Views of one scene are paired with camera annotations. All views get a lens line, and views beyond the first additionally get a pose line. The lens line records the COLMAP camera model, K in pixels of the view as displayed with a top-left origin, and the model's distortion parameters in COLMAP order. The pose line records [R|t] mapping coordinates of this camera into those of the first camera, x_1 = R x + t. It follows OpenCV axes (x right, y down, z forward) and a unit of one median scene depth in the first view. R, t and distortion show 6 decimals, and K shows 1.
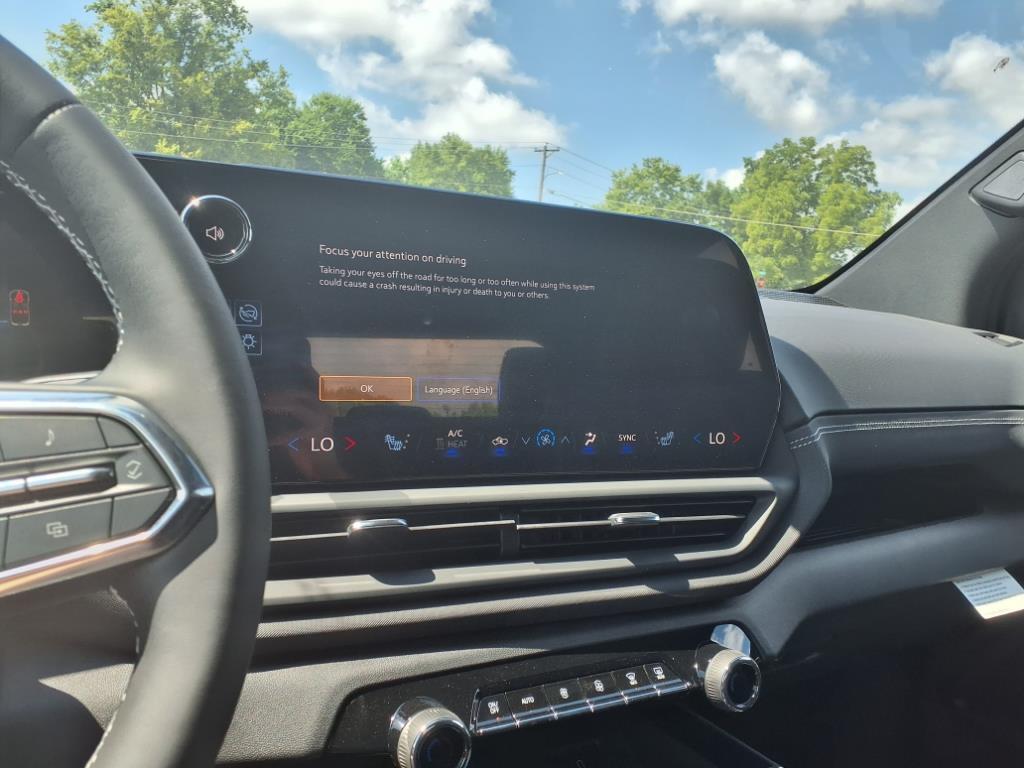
lens RADIAL K [[846.4, 0, 506.7], [0, 846.4, 402.0], [0, 0, 1]] dist [0.068369, -0.071608]
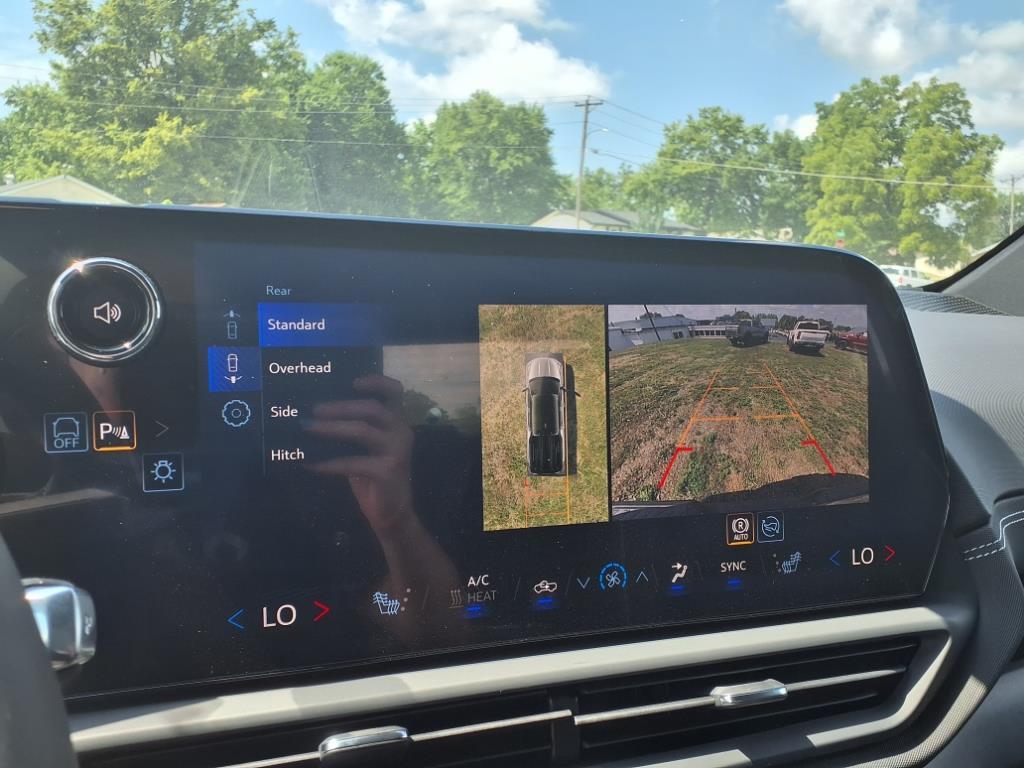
lens RADIAL K [[859.5, 0, 504.0], [0, 859.5, 368.0], [0, 0, 1]] dist [0.027918, -0.012336]
pose [[0.998141, -0.028336, -0.053963, 0.000052], [0.029578, 0.999312, 0.022359, -0.136361], [0.053292, -0.023914, 0.998293, 0.295478]]
